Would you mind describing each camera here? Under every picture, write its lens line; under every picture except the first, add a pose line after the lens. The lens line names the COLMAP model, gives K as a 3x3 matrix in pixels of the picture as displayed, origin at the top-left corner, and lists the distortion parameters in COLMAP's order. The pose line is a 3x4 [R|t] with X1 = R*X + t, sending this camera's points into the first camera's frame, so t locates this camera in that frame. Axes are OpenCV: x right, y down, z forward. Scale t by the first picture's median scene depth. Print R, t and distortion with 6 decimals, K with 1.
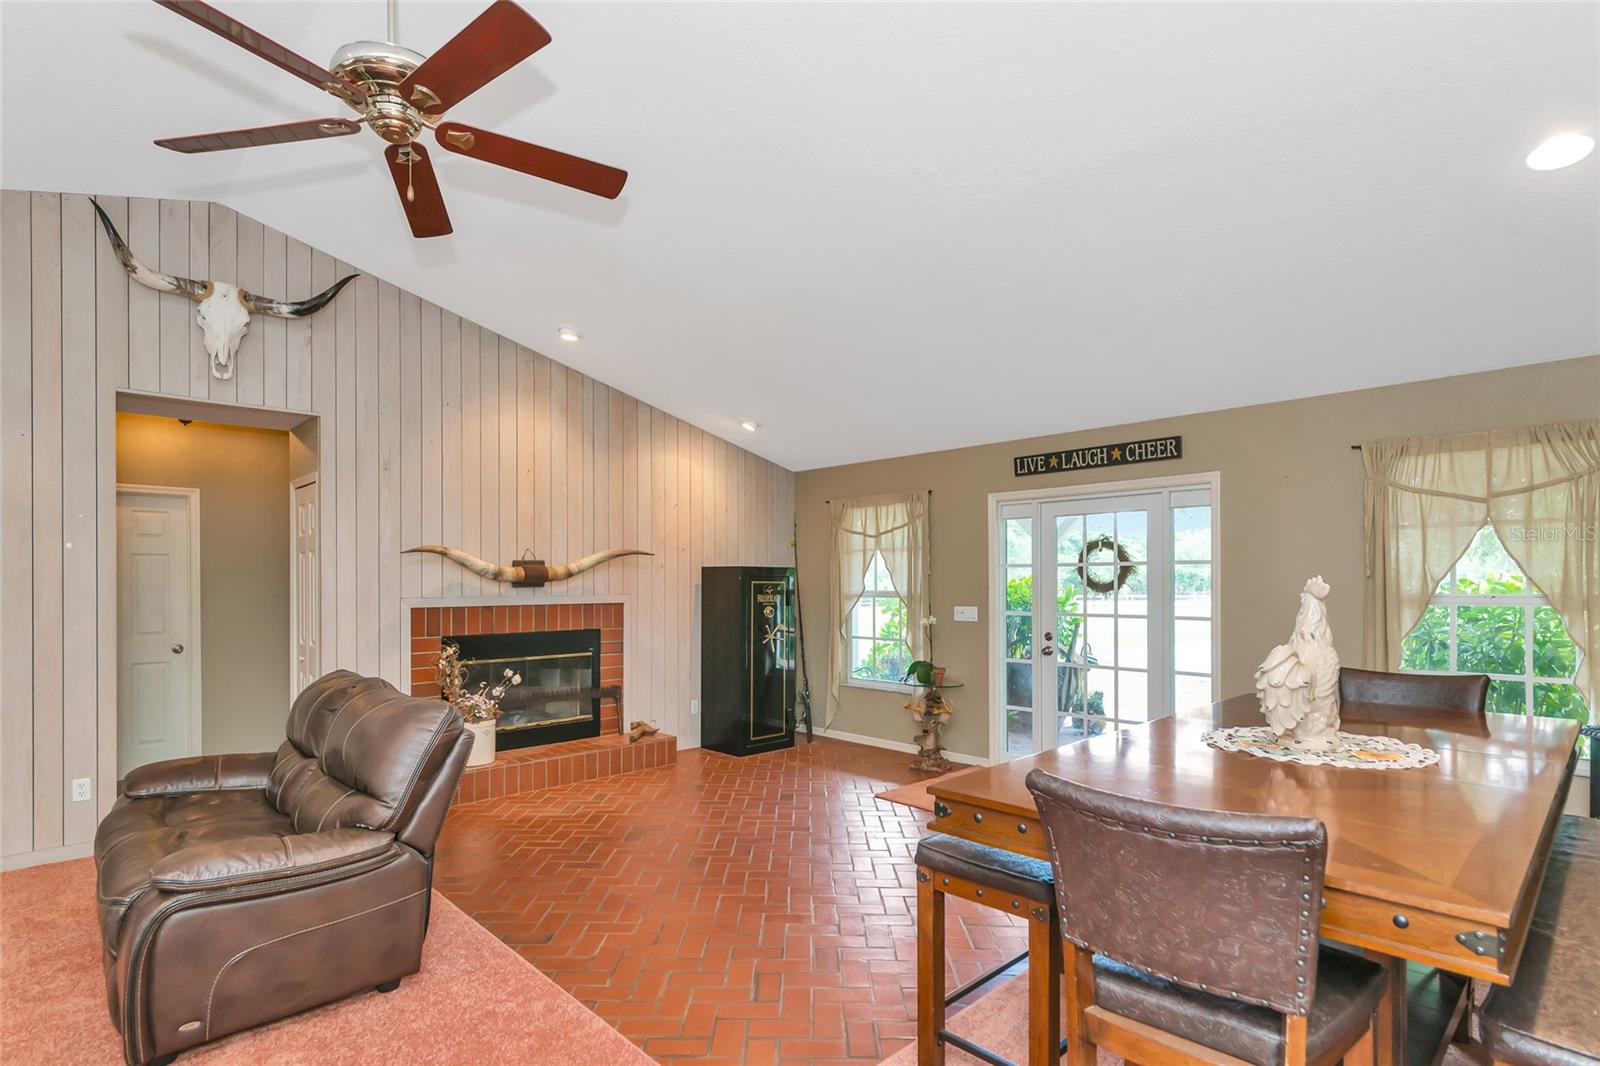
lens RADIAL K [[817.5, 0, 798.7], [0, 817.5, 576.3], [0, 0, 1]] dist [-0.000472, 0.000005]
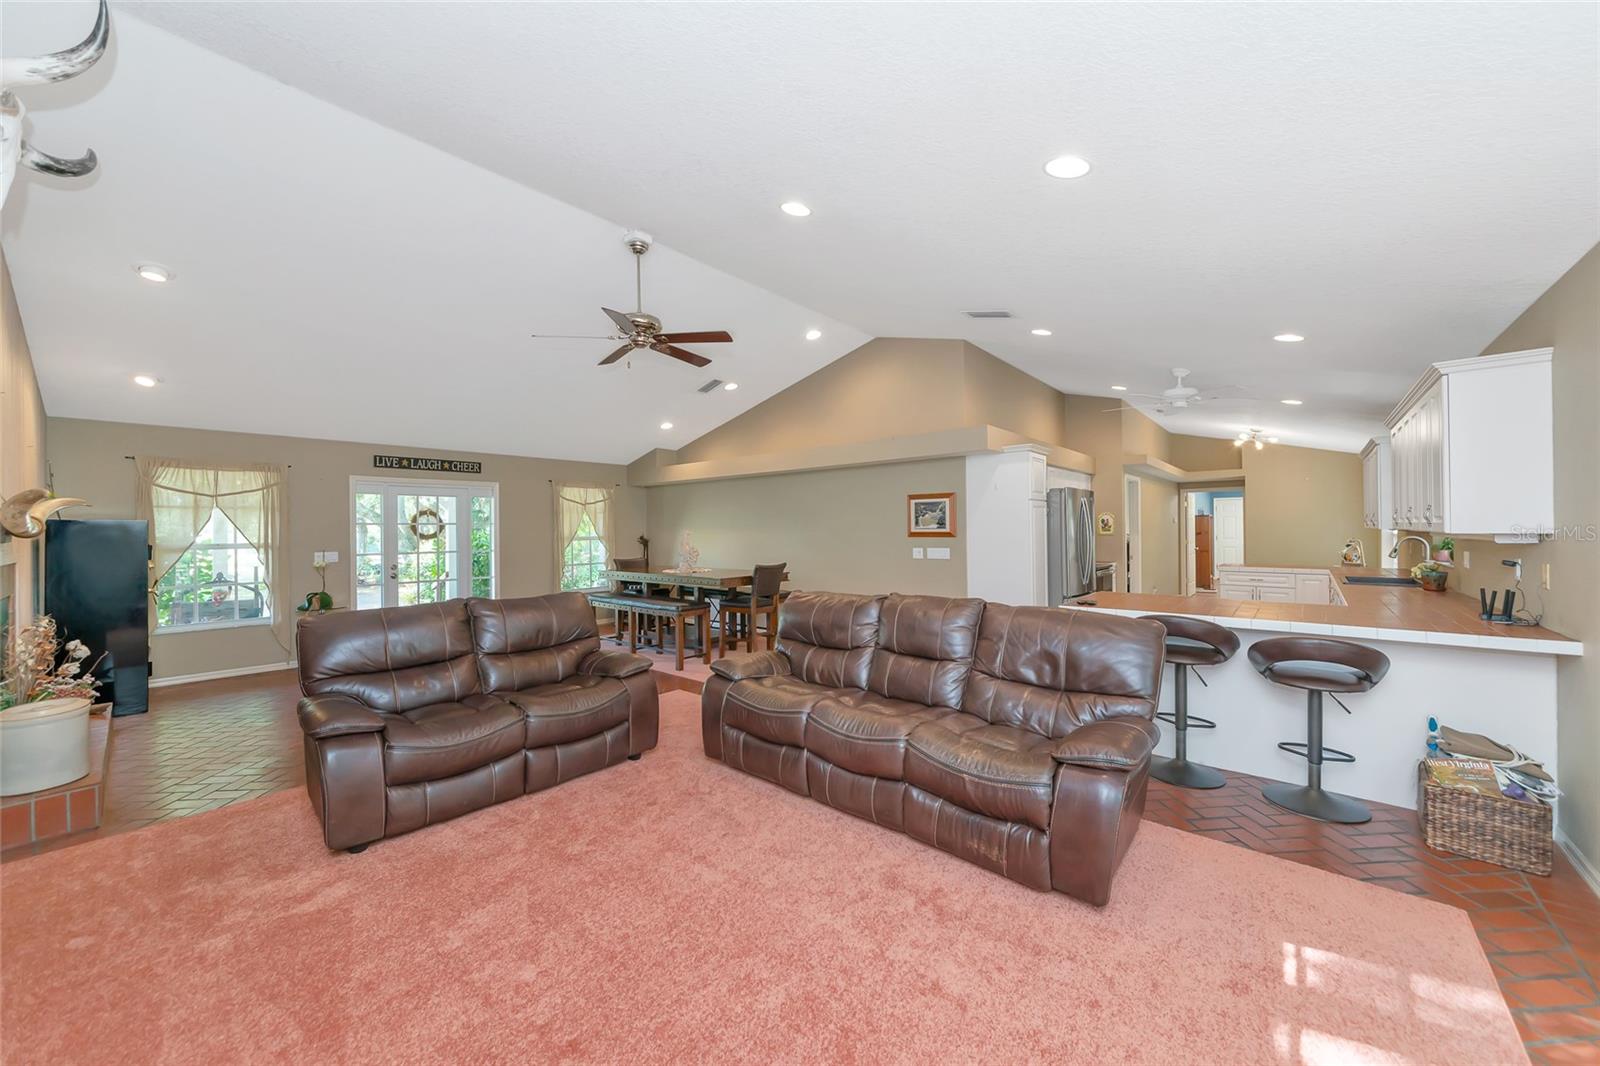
lens RADIAL K [[588.9, 0, 788.0], [0, 588.9, 520.8], [0, 0, 1]] dist [-0.001481, -0.000052]
pose [[-0.085434, 0.018826, 0.996166, -0.951800], [0.007344, 0.999806, -0.018265, 0.007623], [-0.996317, 0.005755, -0.085556, 0.311549]]
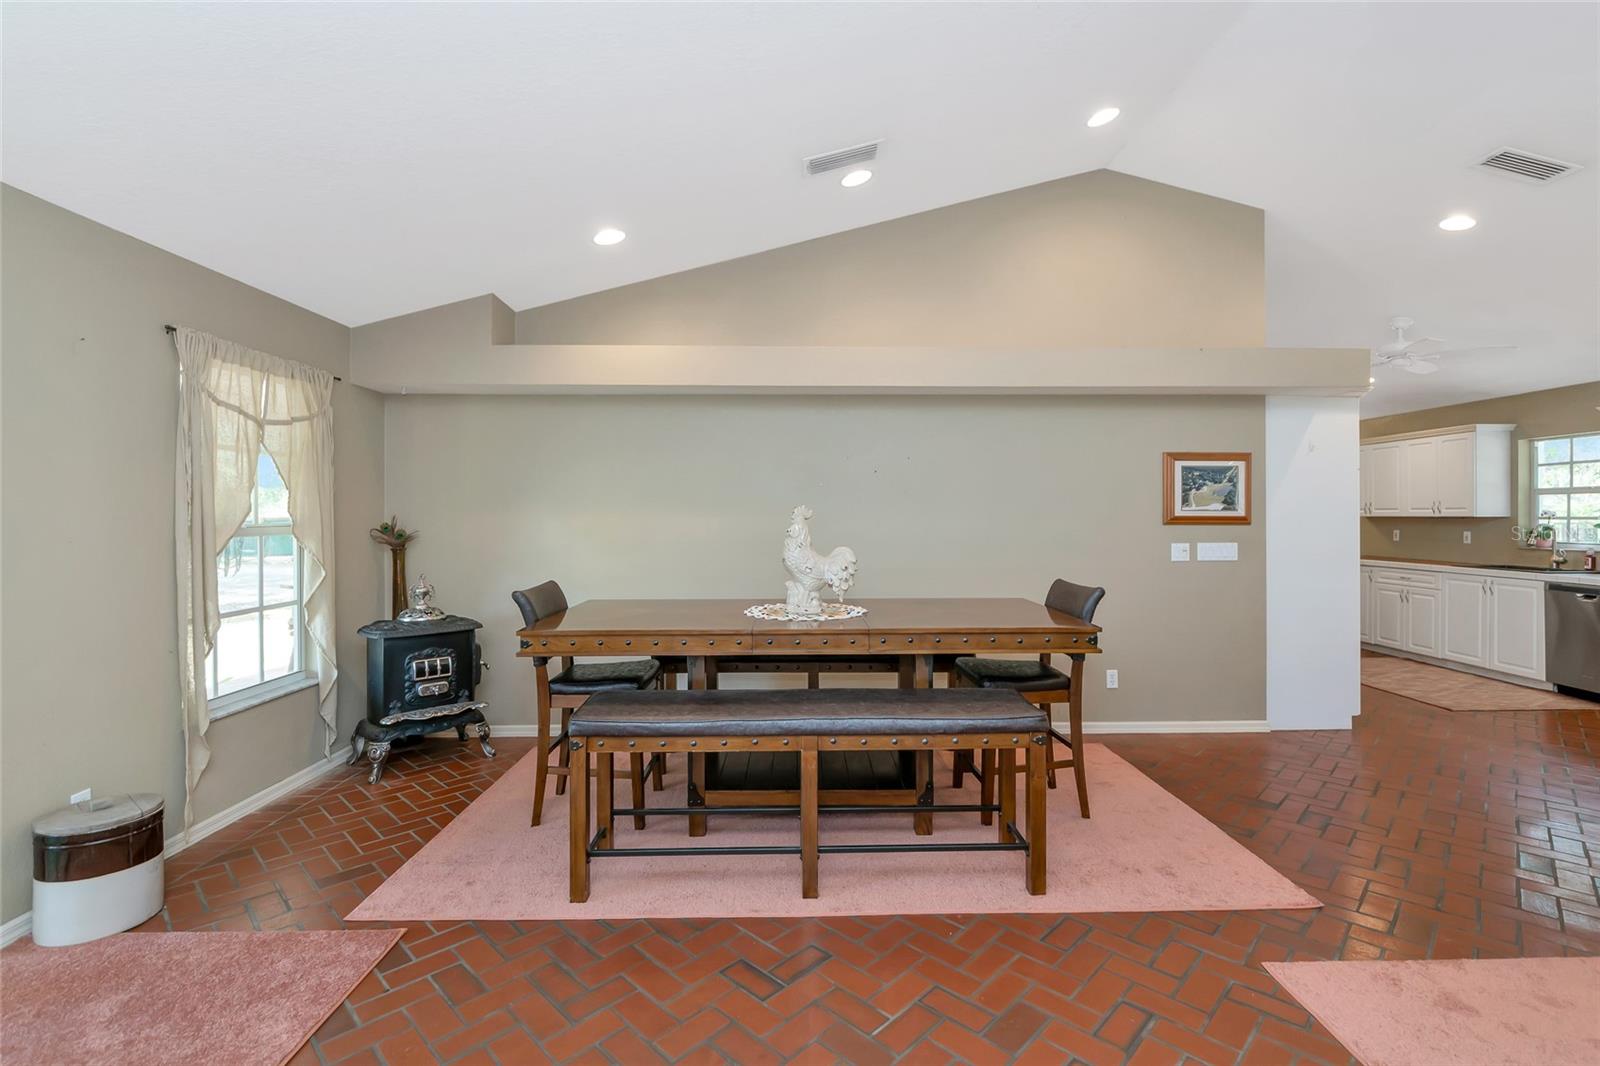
lens RADIAL K [[737.4, 0, 808.1], [0, 737.4, 514.9], [0, 0, 1]] dist [-0.003986, -0.000740]
pose [[-0.733115, 0.002343, 0.680100, -0.144347], [0.000243, 0.999995, -0.003183, 0.011387], [-0.680104, -0.002169, -0.733112, 0.838363]]
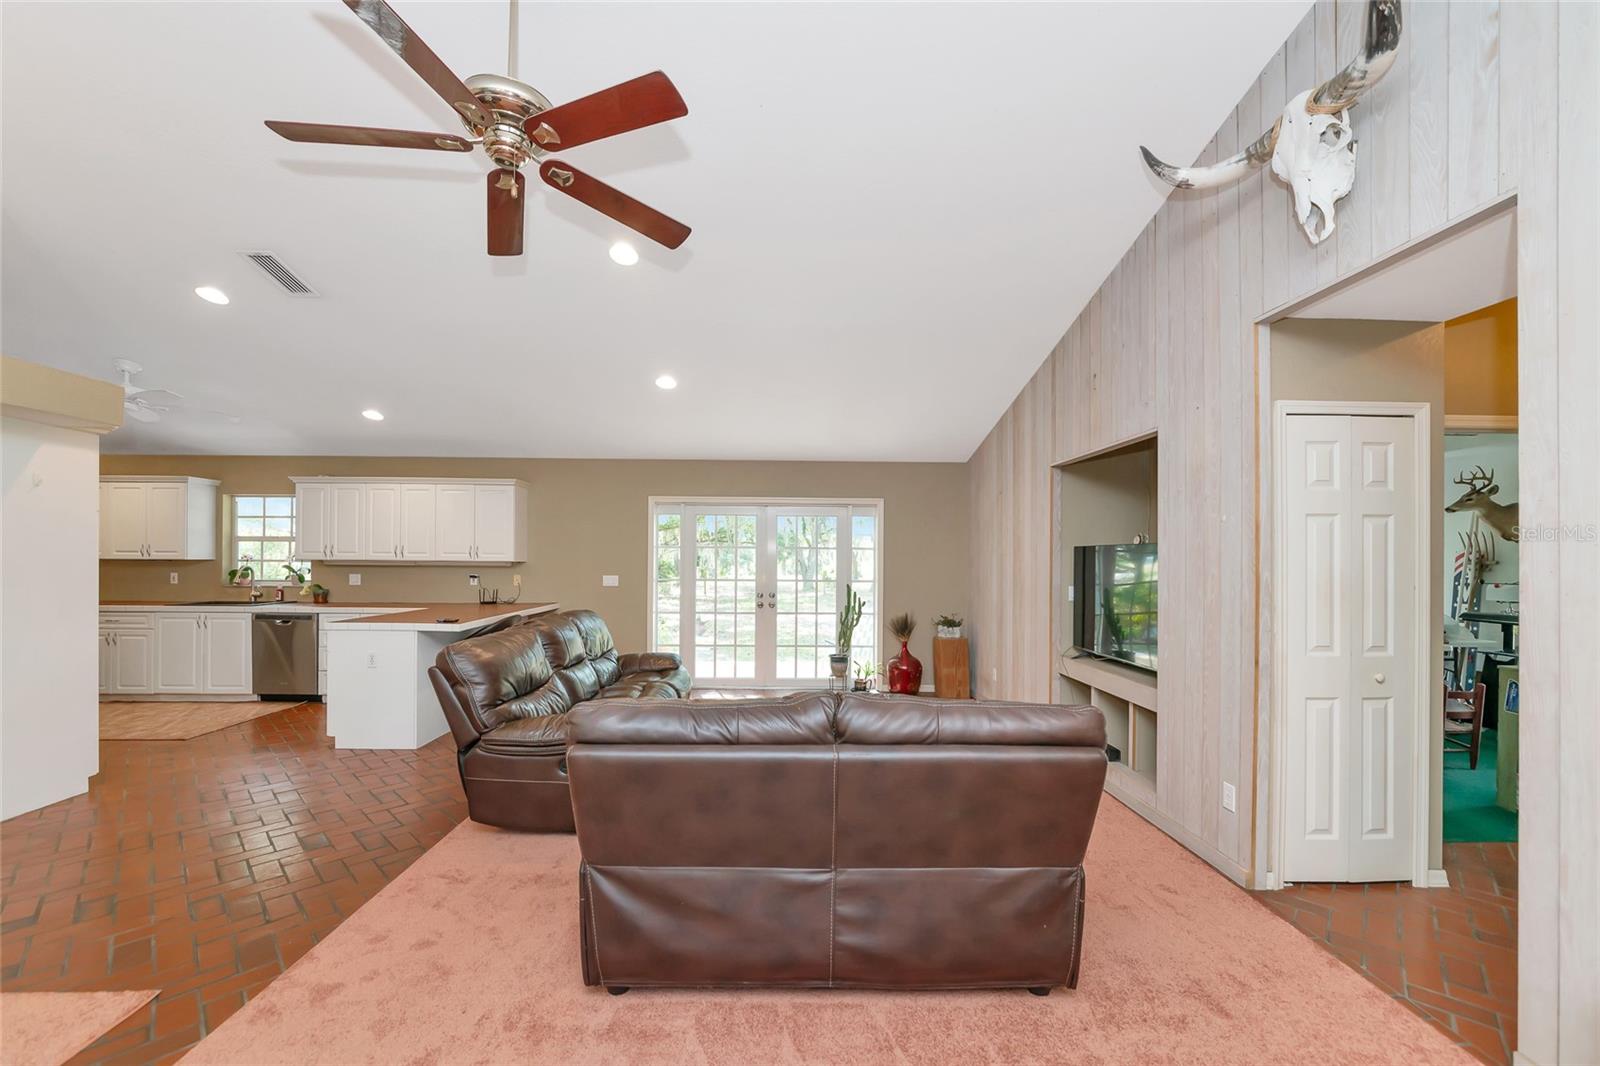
lens RADIAL K [[623.0, 0, 792.4], [0, 623.0, 556.7], [0, 0, 1]] dist [-0.008470, 0.000512]
pose [[-0.679767, -0.003430, -0.733420, -0.058581], [-0.002944, 0.999994, -0.001948, 0.005055], [0.733423, 0.000835, -0.679773, 0.791243]]
